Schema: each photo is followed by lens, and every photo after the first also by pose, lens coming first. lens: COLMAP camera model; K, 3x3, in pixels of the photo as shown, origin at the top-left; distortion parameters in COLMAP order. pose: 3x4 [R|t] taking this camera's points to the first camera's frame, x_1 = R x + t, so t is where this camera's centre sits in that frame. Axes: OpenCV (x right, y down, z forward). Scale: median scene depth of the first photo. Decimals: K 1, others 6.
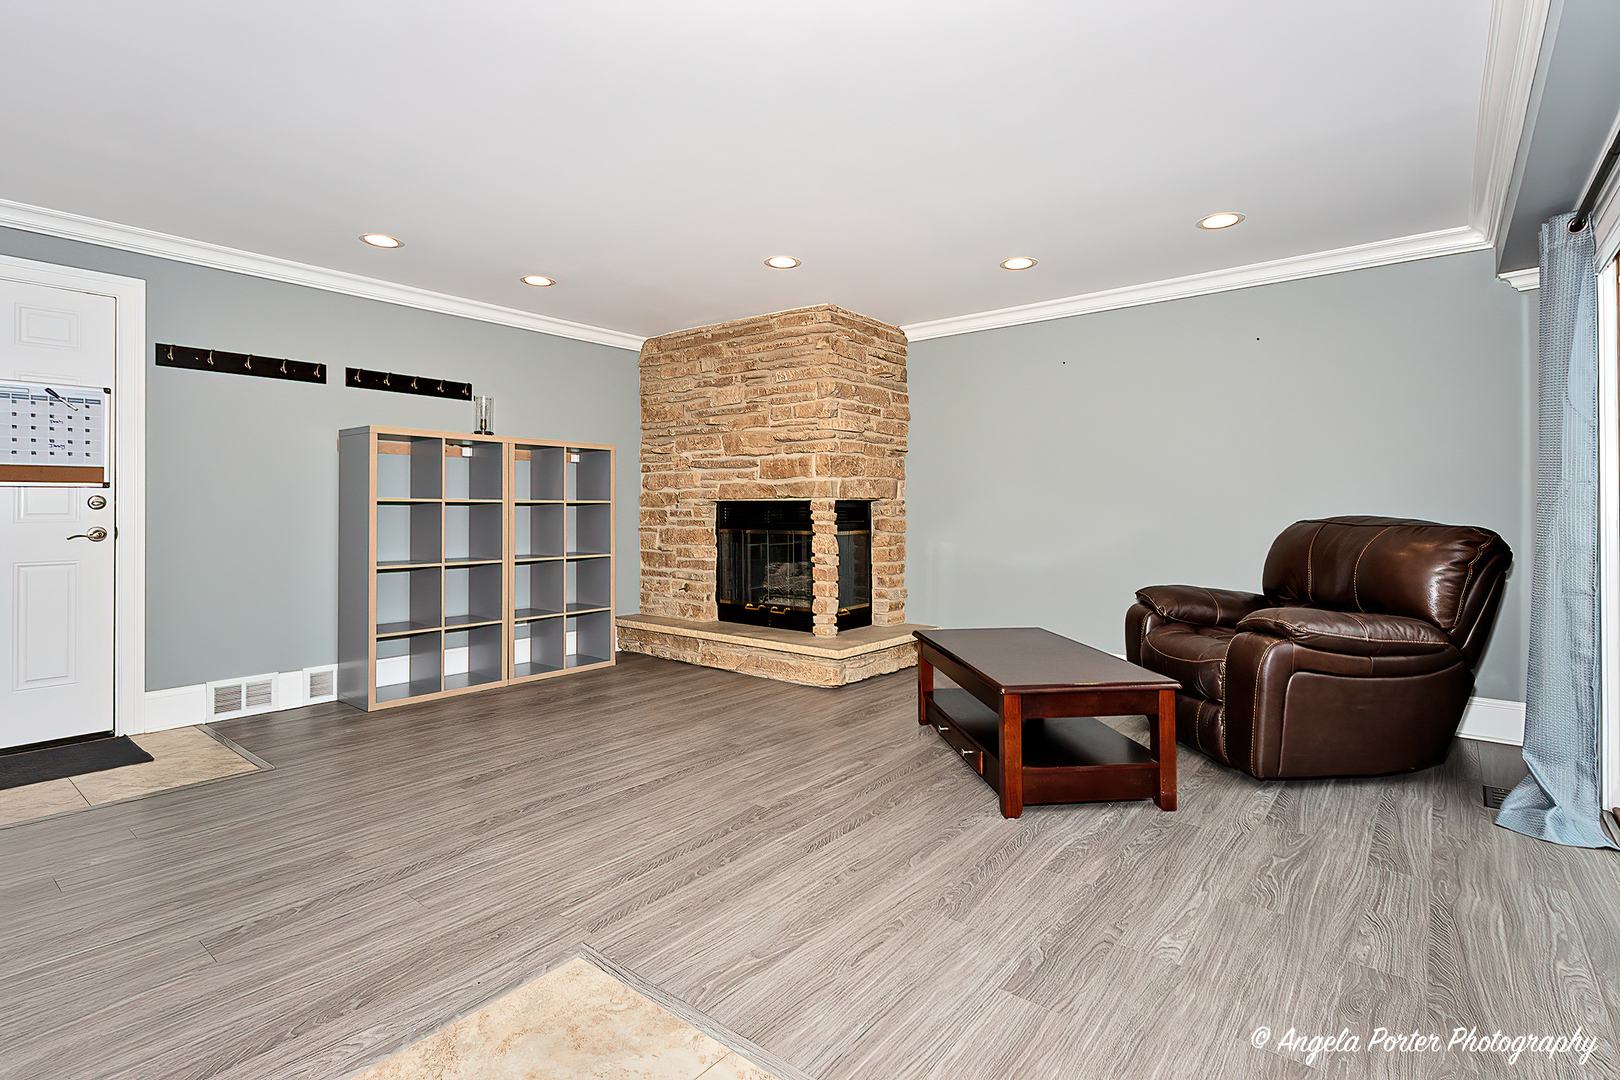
lens RADIAL K [[784.5, 0, 785.1], [0, 784.5, 510.4], [0, 0, 1]] dist [0.002509, 0.000091]
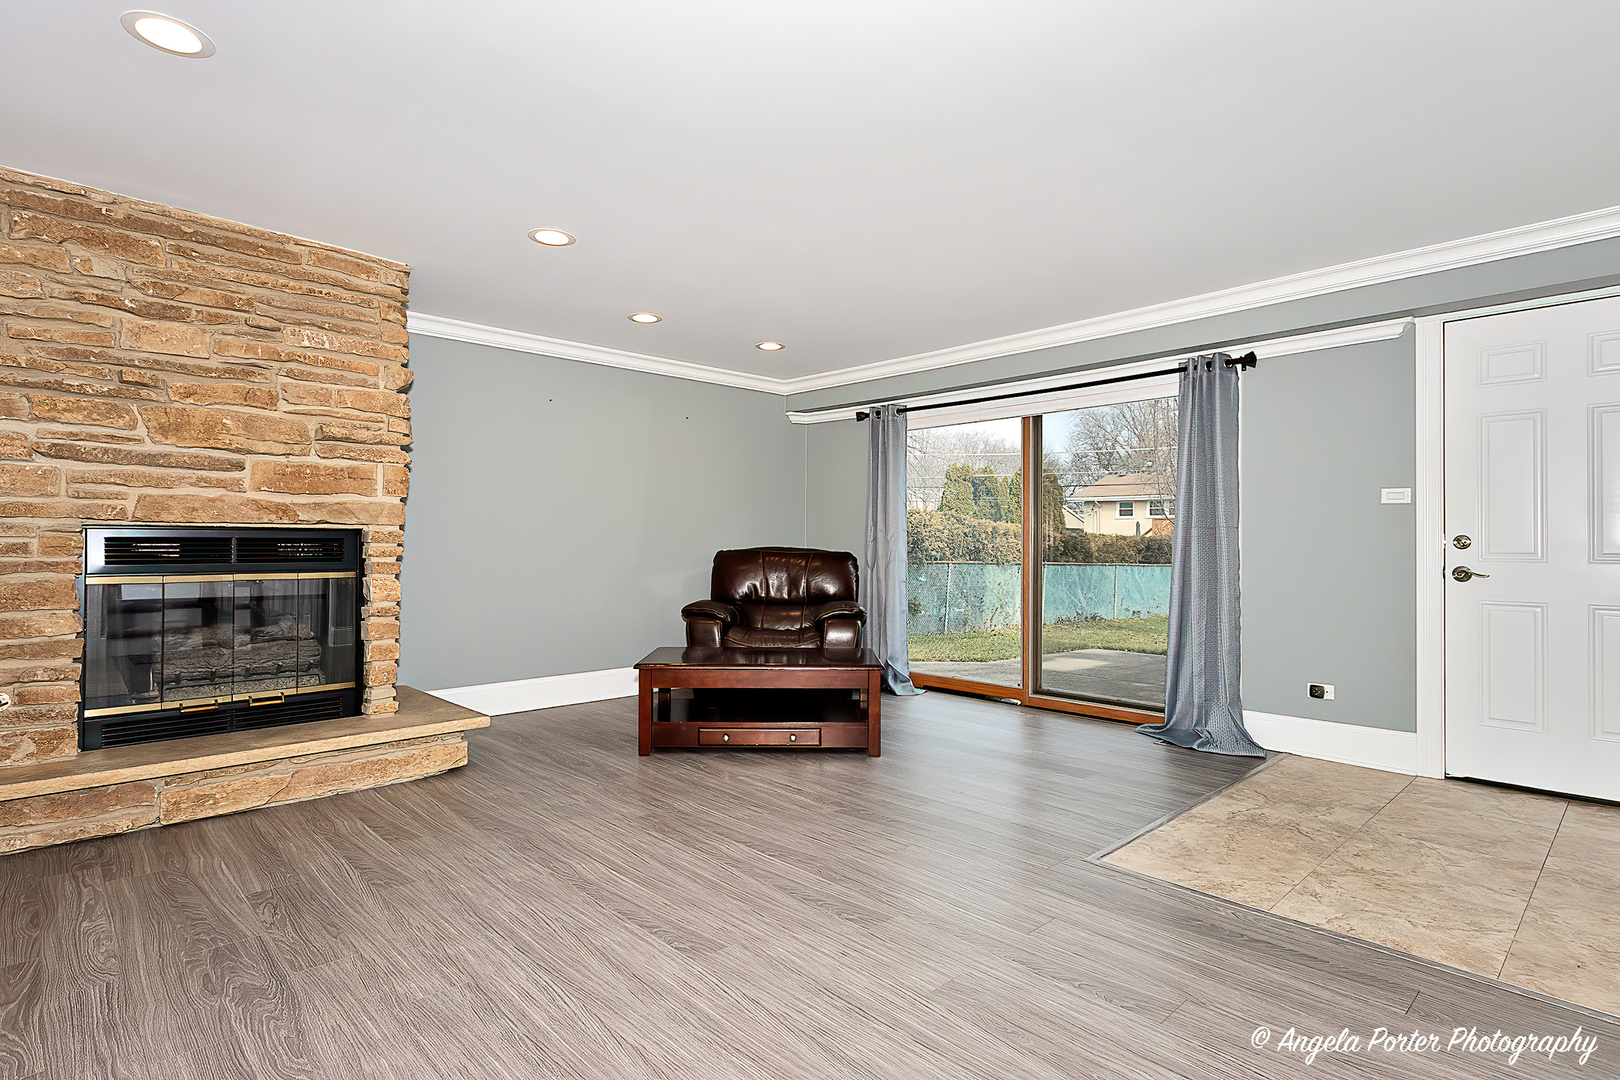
lens RADIAL K [[855.9, 0, 816.1], [0, 855.9, 551.9], [0, 0, 1]] dist [0.001580, 0.000657]
pose [[0.091522, -0.006680, 0.995781, -0.702417], [0.001236, 0.999977, 0.006594, 0.003630], [-0.995802, 0.000627, 0.091528, 0.526219]]
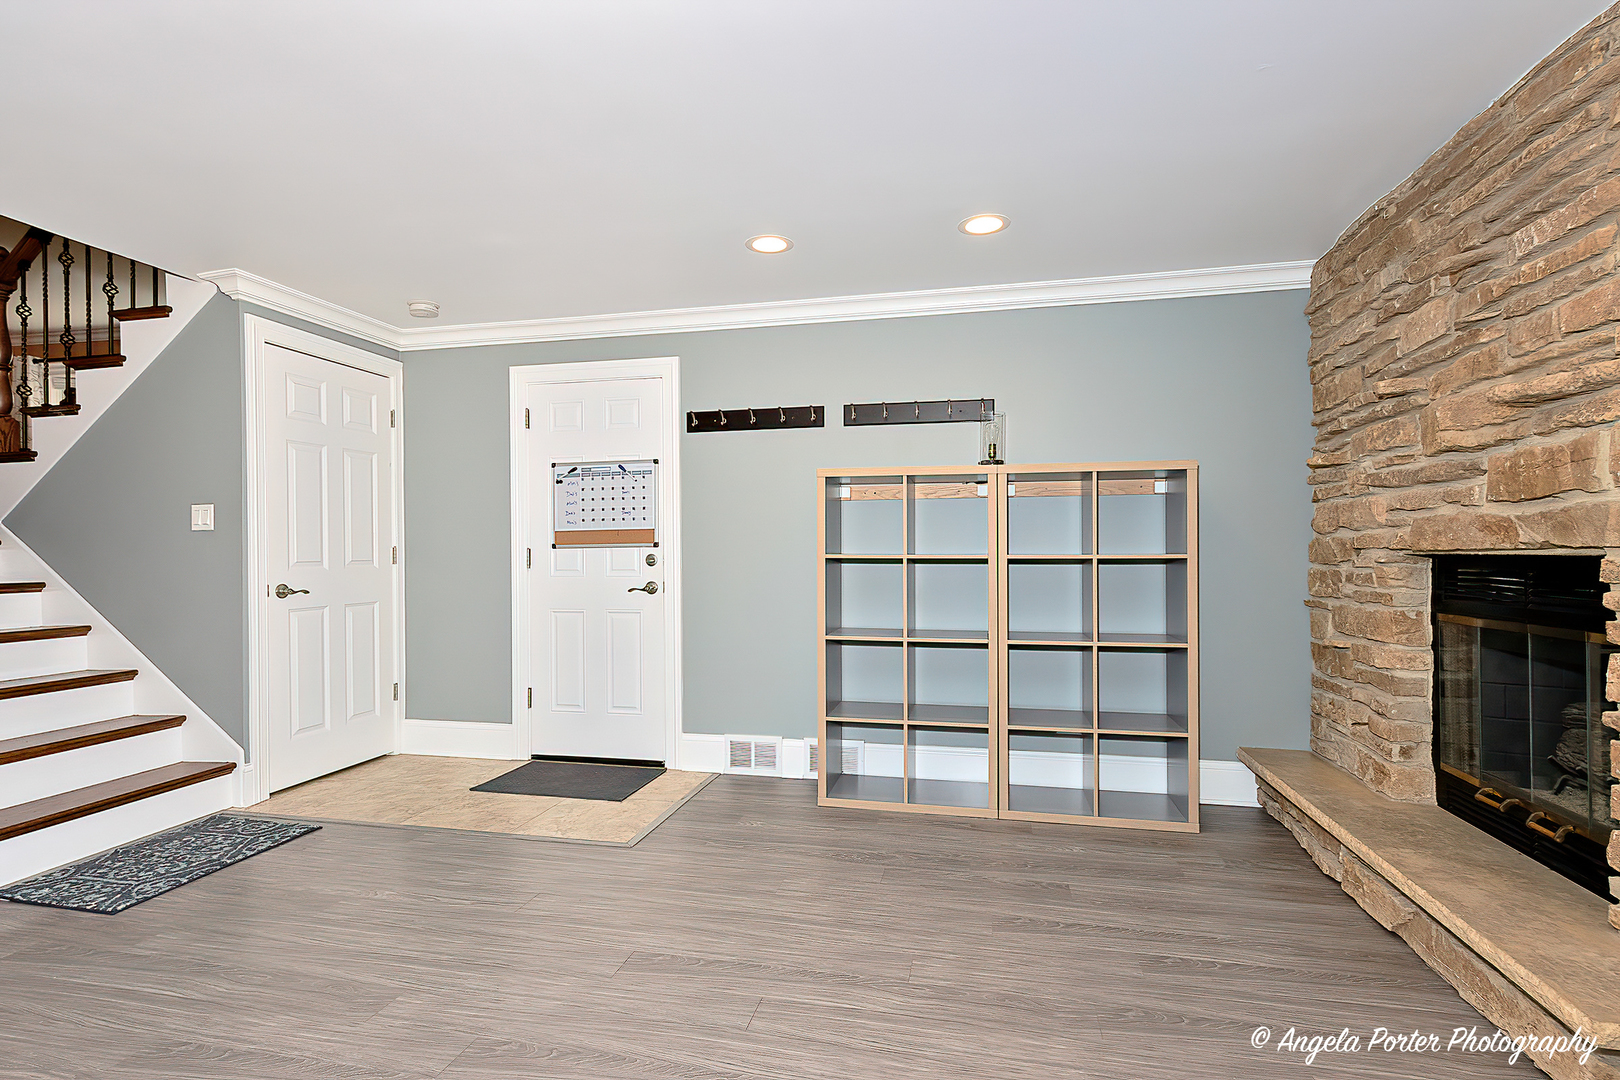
lens RADIAL K [[786.1, 0, 806.6], [0, 786.1, 561.6], [0, 0, 1]] dist [0.008330, -0.000186]
pose [[0.466726, 0.007390, -0.884371, 0.184253], [-0.000222, 0.999966, 0.008238, -0.013135], [0.884402, -0.003649, 0.466712, 0.504500]]
